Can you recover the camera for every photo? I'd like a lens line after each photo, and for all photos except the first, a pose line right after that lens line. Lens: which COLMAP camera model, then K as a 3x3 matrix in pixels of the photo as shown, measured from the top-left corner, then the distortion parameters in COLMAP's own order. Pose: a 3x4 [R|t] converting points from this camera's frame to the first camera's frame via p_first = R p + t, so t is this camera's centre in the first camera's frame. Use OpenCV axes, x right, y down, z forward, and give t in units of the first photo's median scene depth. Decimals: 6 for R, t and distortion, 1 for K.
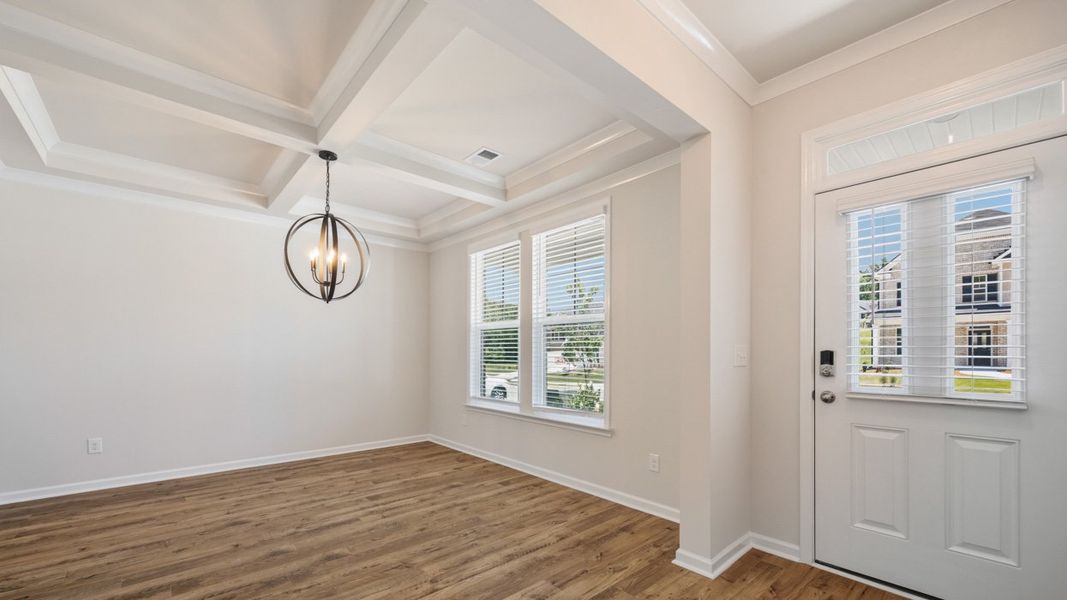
lens RADIAL K [[426.0, 0, 533.2], [0, 426.0, 334.1], [0, 0, 1]] dist [-0.000647, -0.000136]
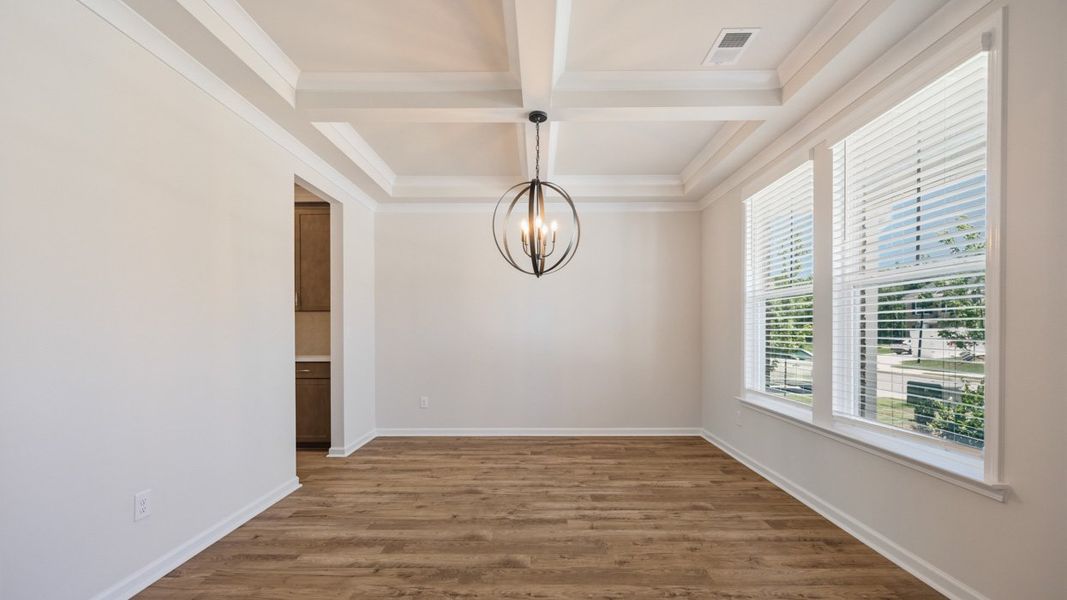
lens RADIAL K [[419.2, 0, 533.9], [0, 419.2, 327.2], [0, 0, 1]] dist [-0.000464, -0.000089]
pose [[0.741976, -0.010231, -0.670349, 0.101531], [0.033727, 0.999187, 0.022080, 0.012091], [0.669578, -0.038992, 0.741718, 0.276760]]
